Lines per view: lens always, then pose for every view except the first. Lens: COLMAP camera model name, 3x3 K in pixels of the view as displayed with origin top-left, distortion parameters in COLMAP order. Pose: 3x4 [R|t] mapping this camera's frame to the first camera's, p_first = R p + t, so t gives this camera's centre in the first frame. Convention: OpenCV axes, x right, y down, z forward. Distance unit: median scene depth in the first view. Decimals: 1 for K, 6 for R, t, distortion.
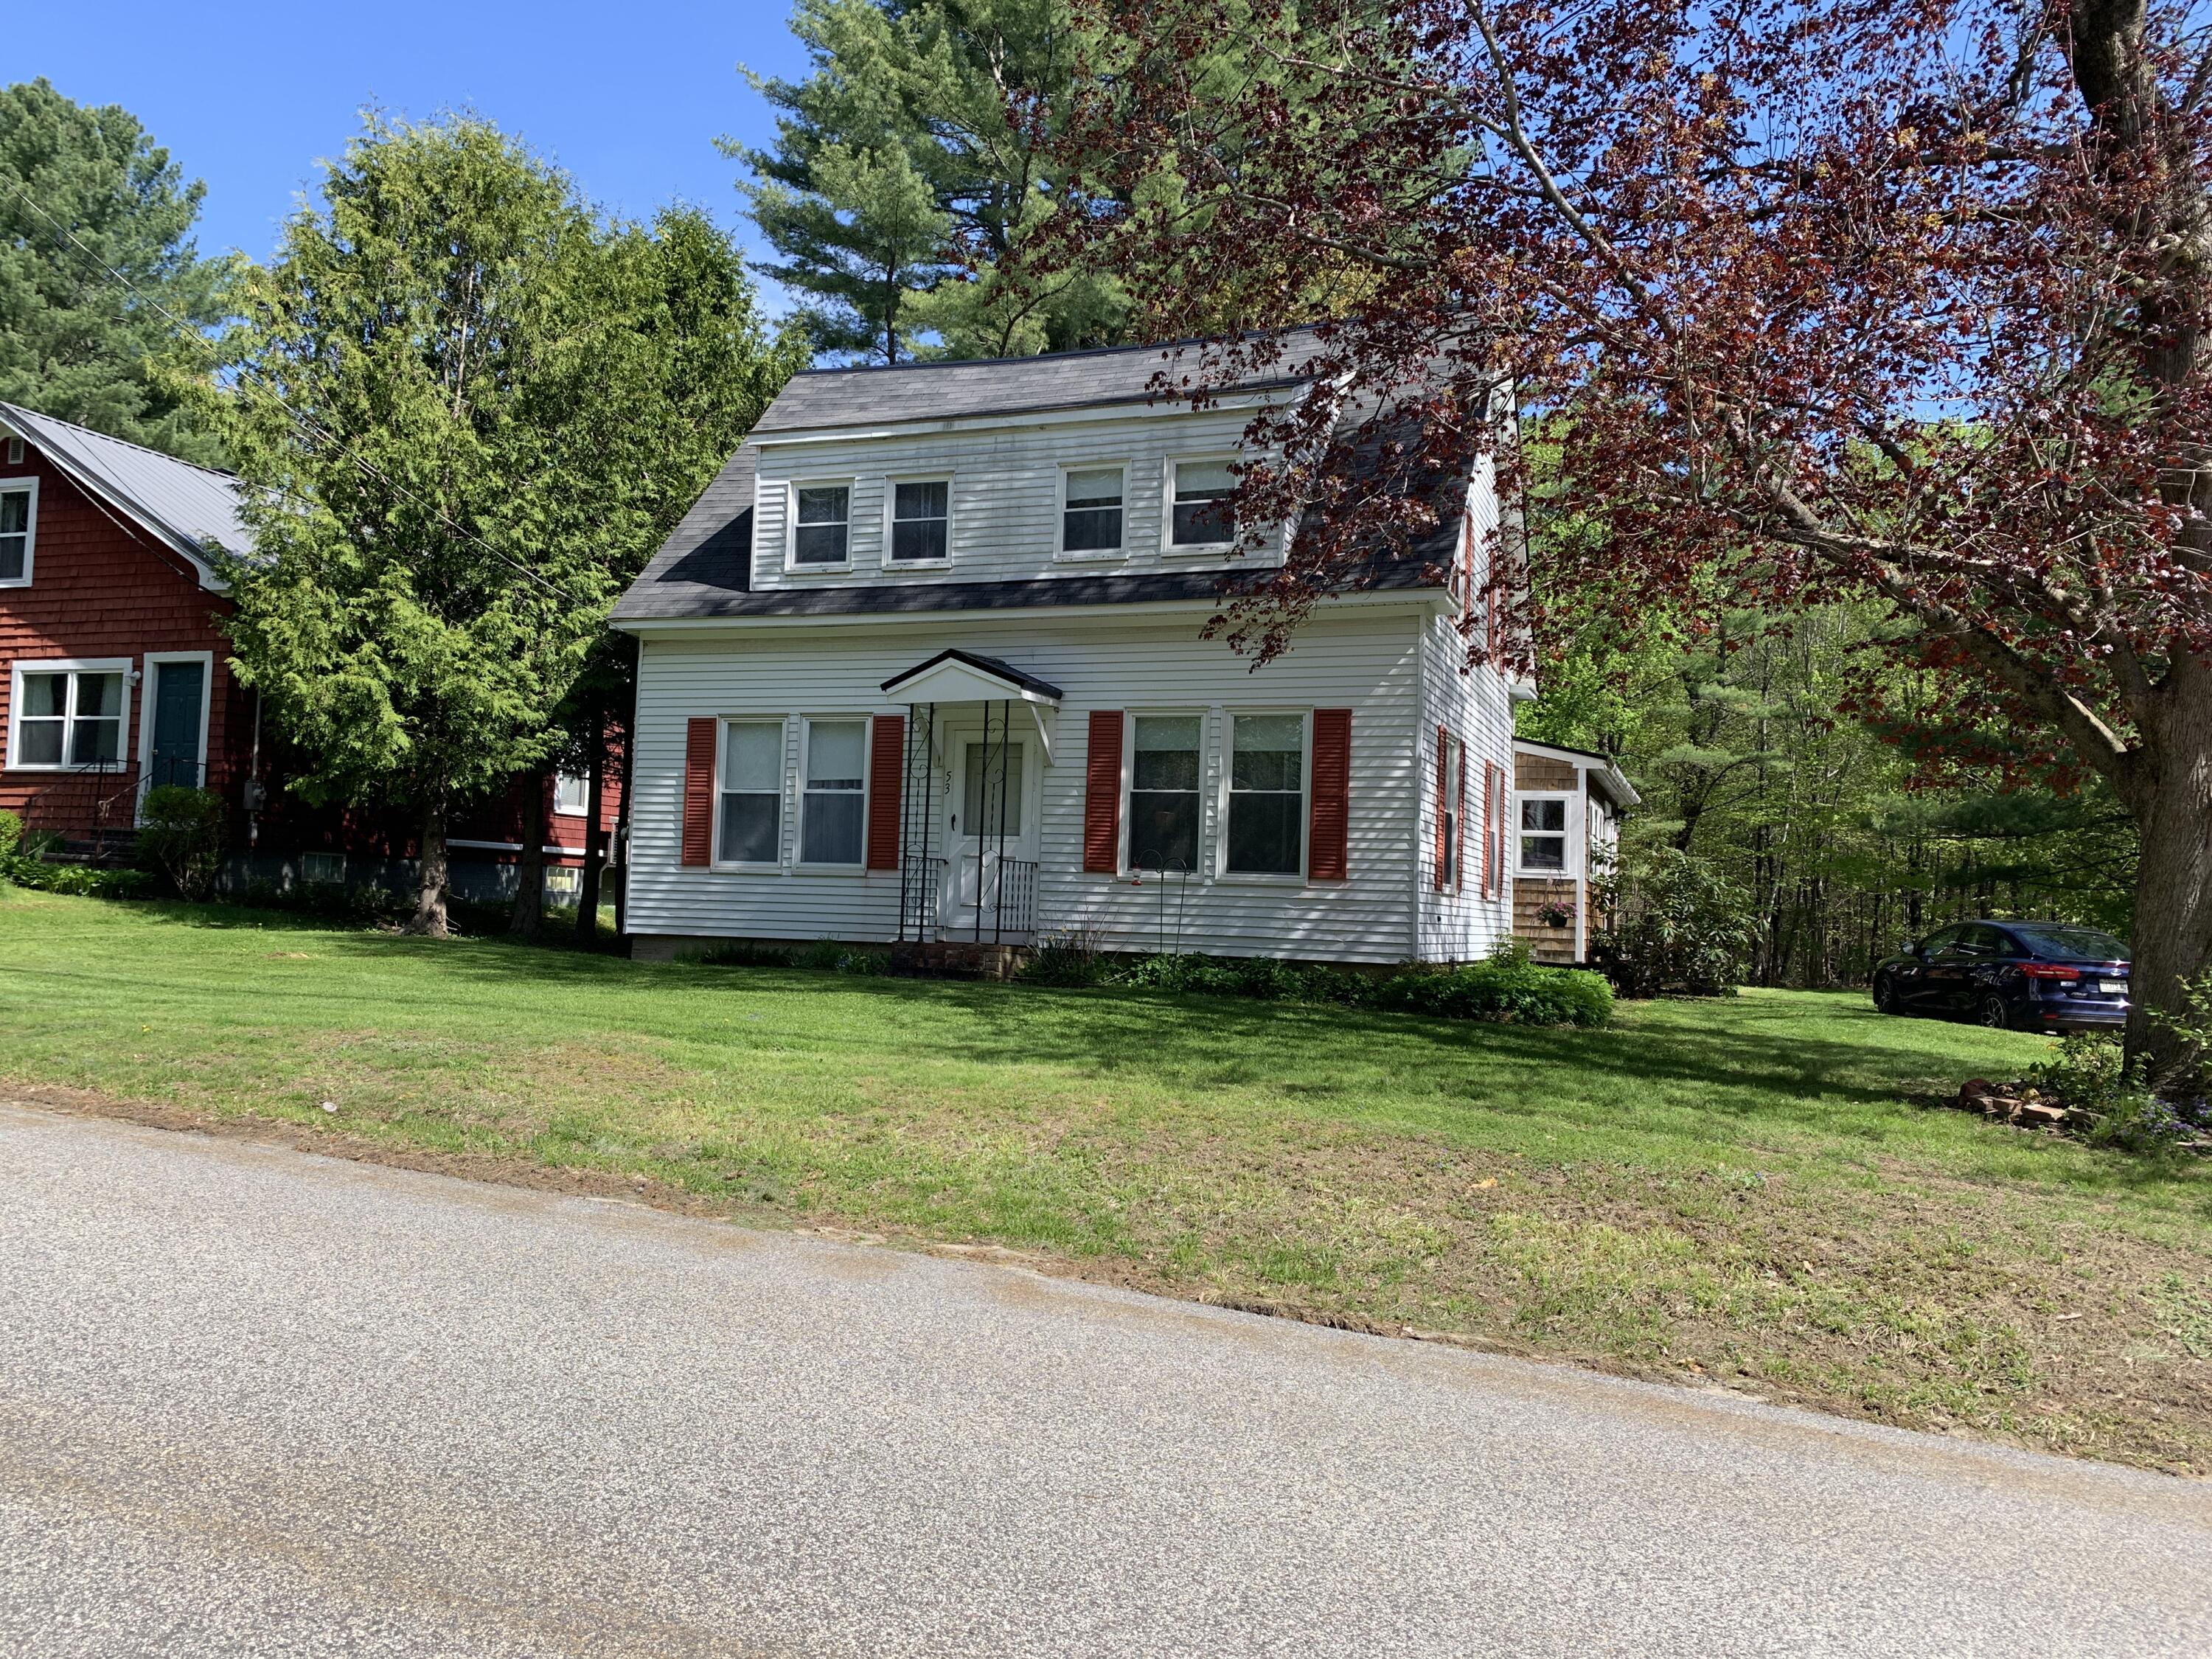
lens RADIAL K [[1706.8, 0, 1105.5], [0, 1706.8, 800.2], [0, 0, 1]] dist [0.212254, -0.502027]
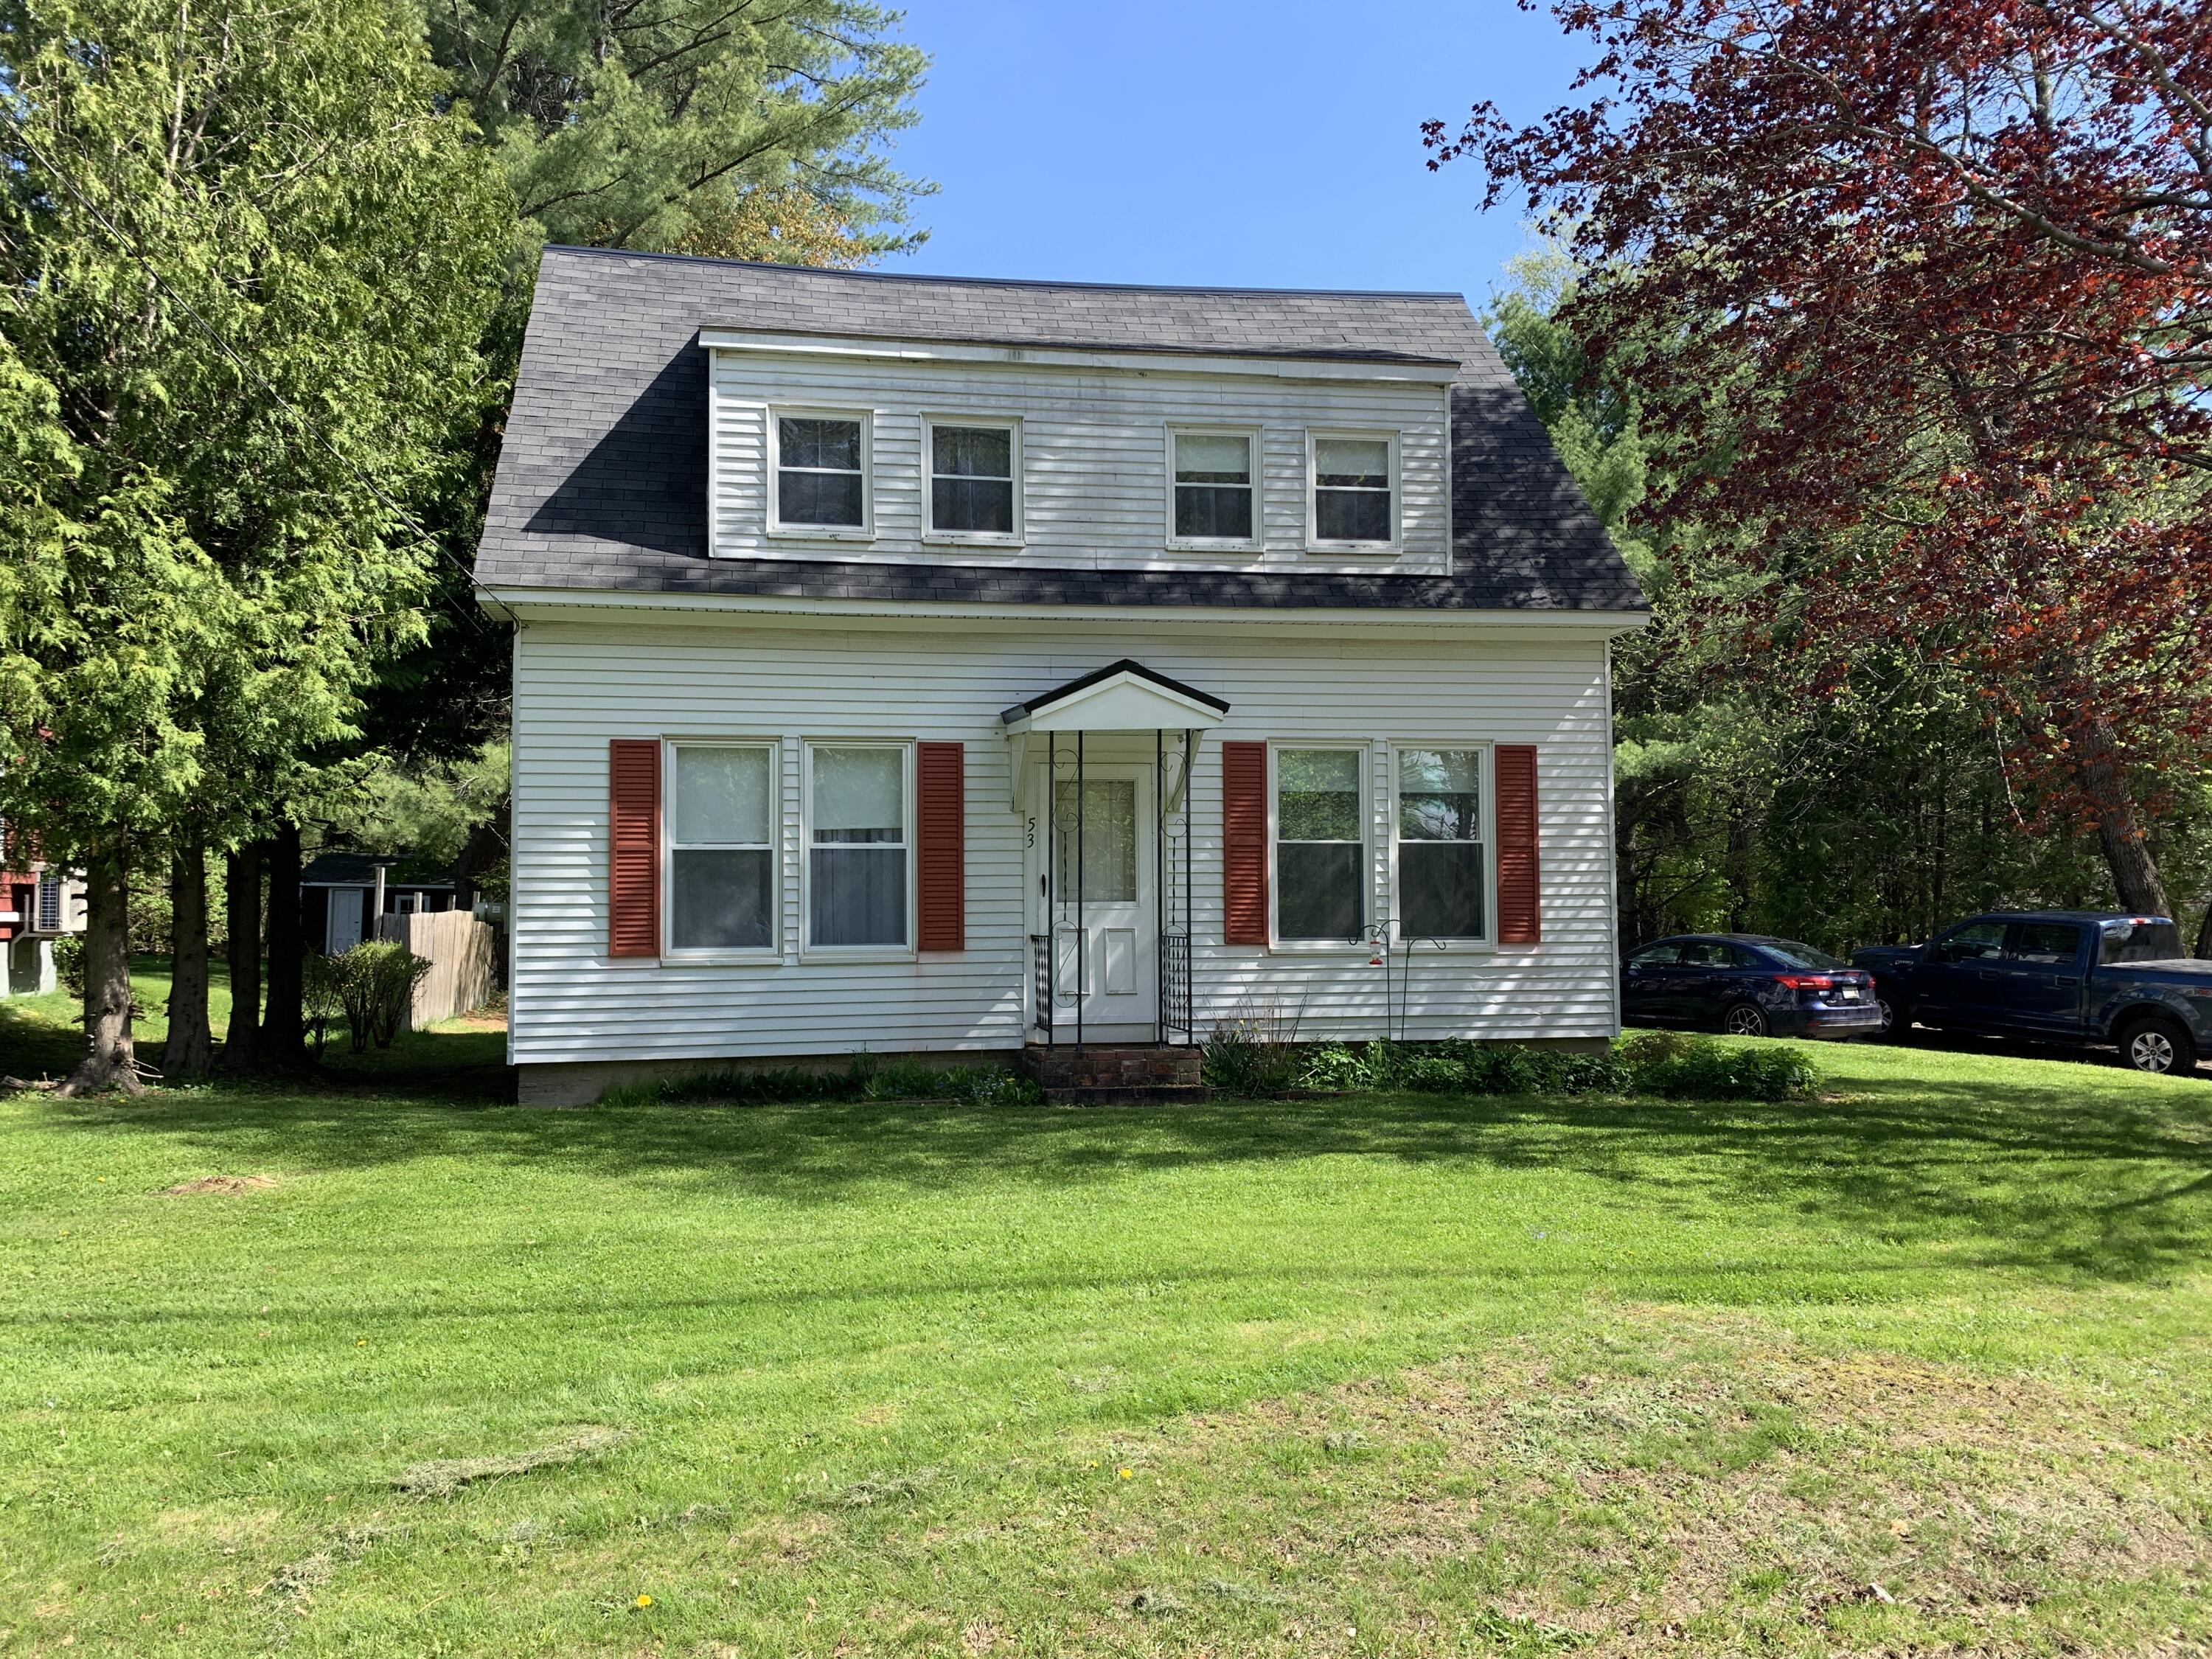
lens RADIAL K [[1640.0, 0, 1106.0], [0, 1640.0, 829.5], [0, 0, 1]] dist [0.191189, -0.427445]
pose [[0.857266, -0.015158, 0.514651, -0.435796], [0.002993, 0.999696, 0.024459, -0.029223], [-0.514866, -0.019427, 0.857051, 0.361237]]
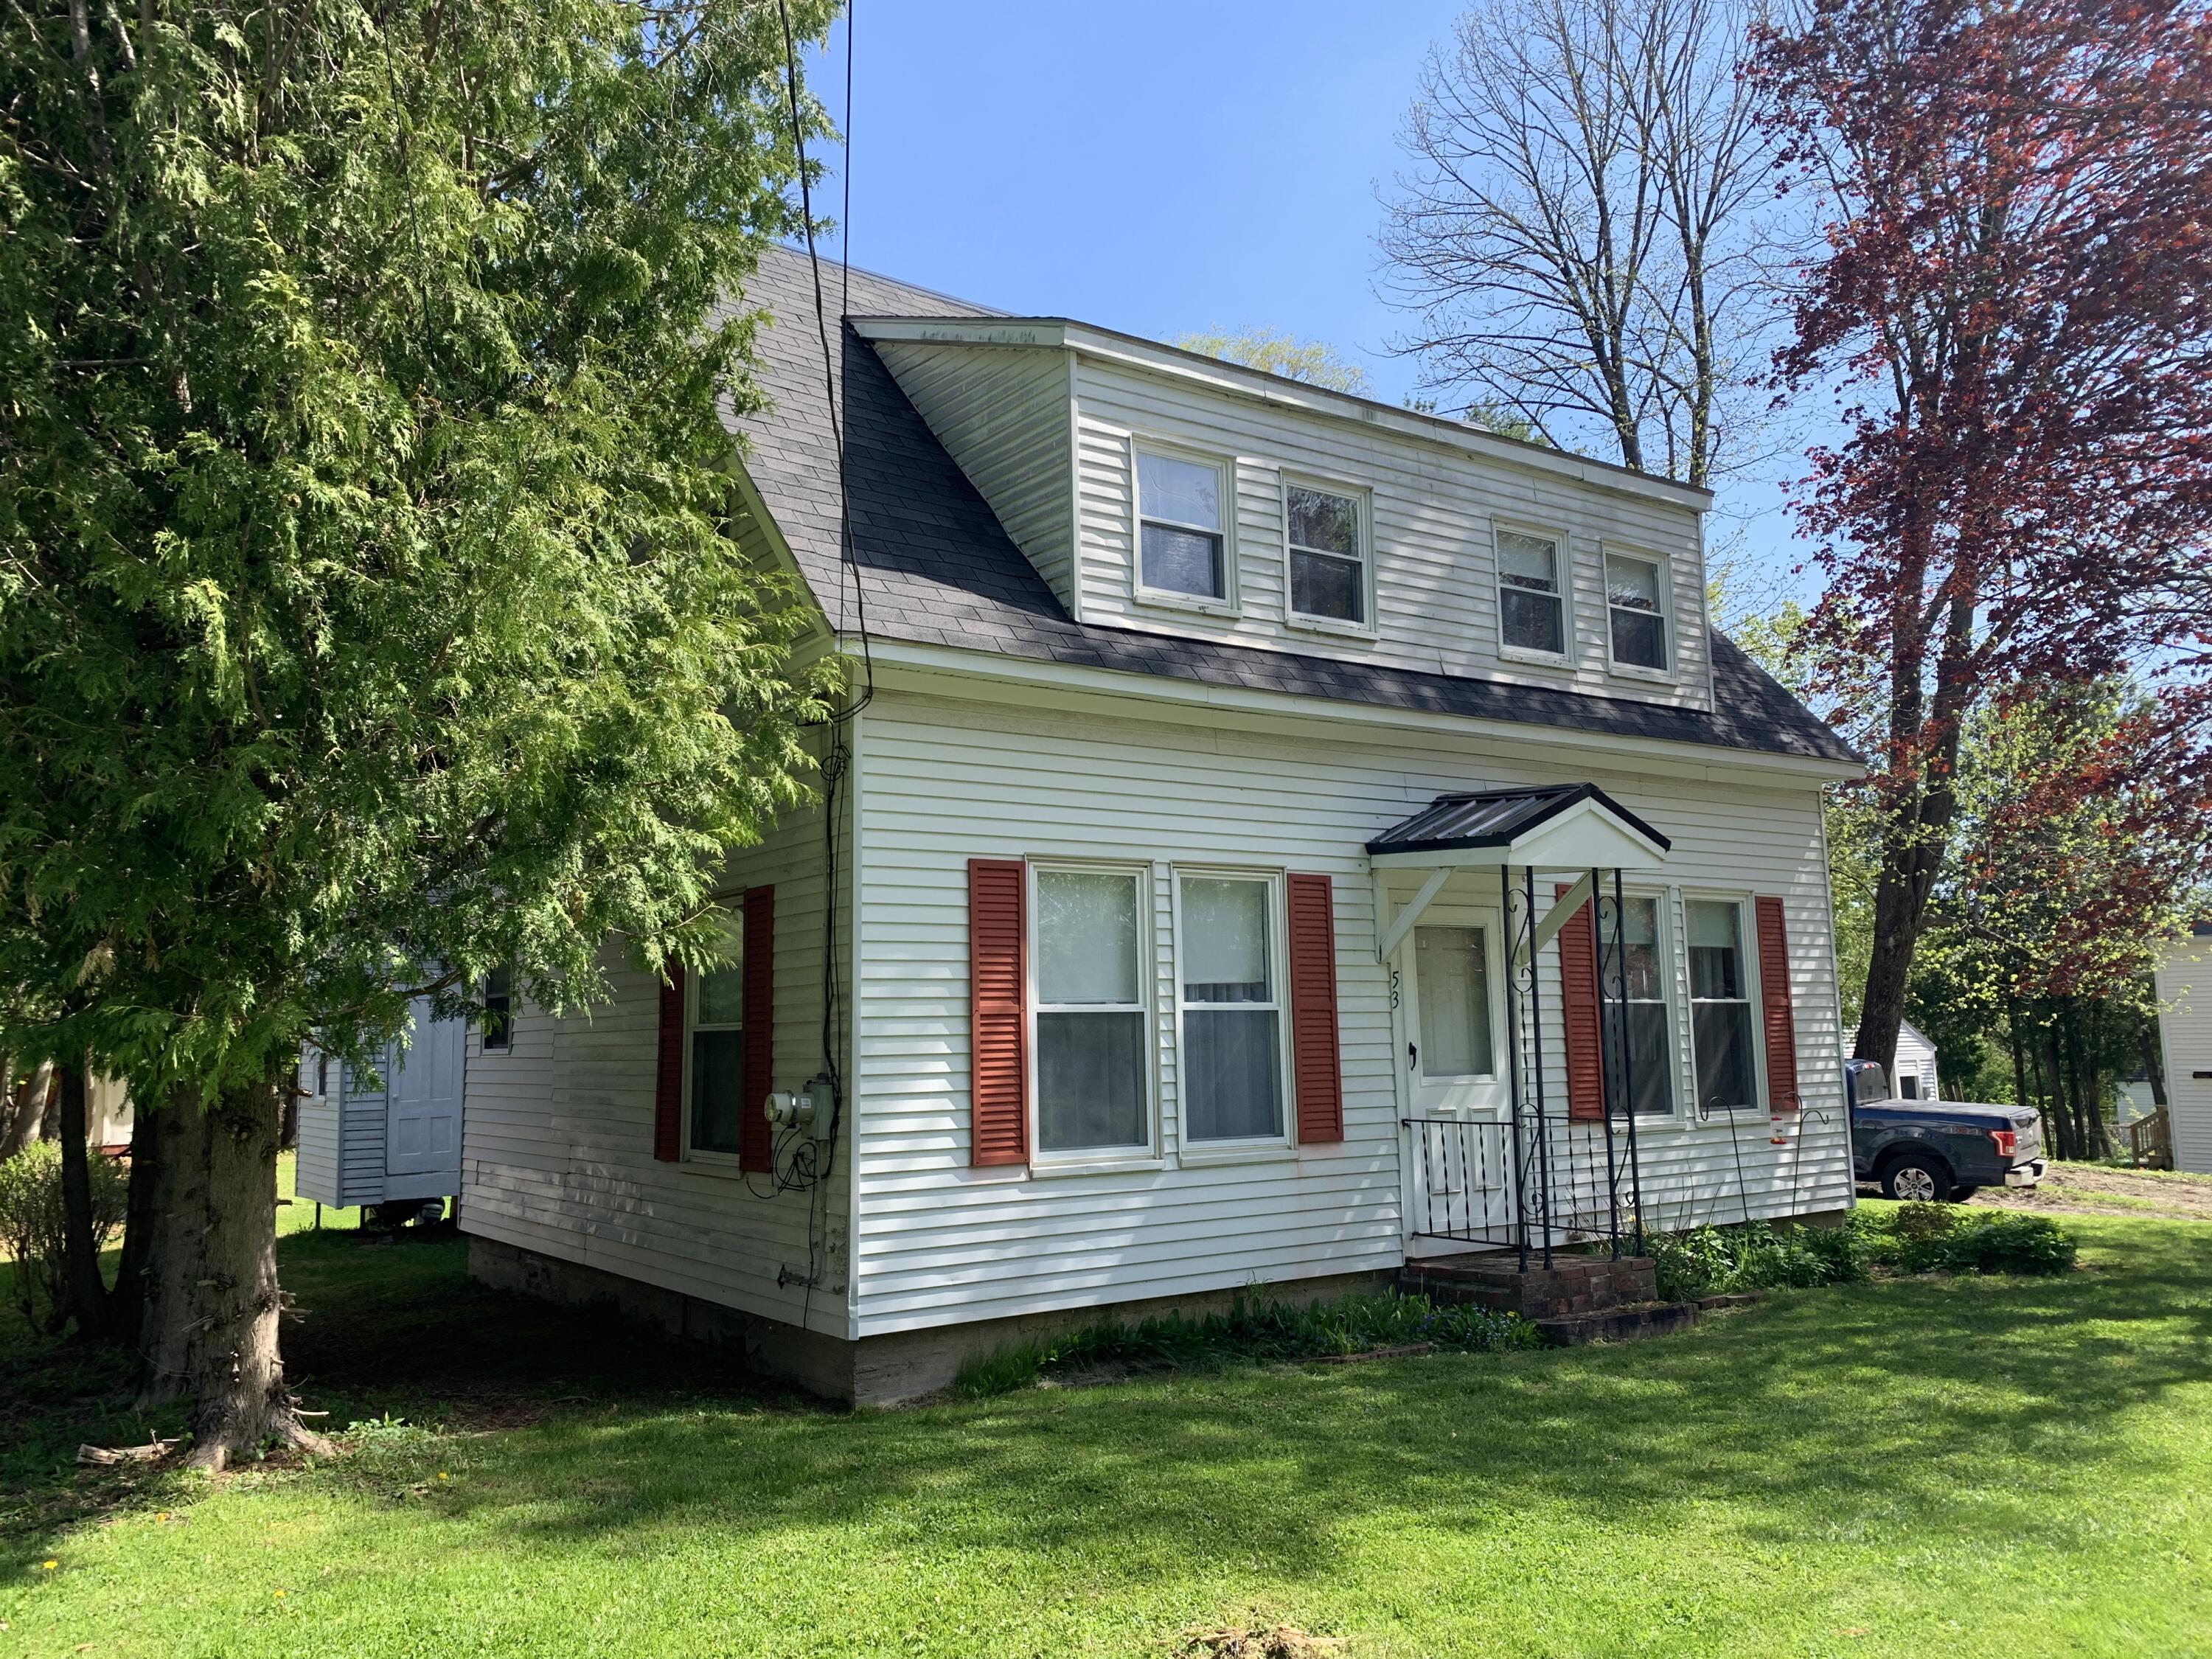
lens RADIAL K [[1640.0, 0, 1106.0], [0, 1640.0, 829.5], [0, 0, 1]] dist [0.191189, -0.427445]
pose [[0.565012, 0.060059, 0.822894, -0.636504], [-0.012409, 0.997853, -0.064308, -0.028017], [-0.824990, 0.026123, 0.564544, 0.749449]]
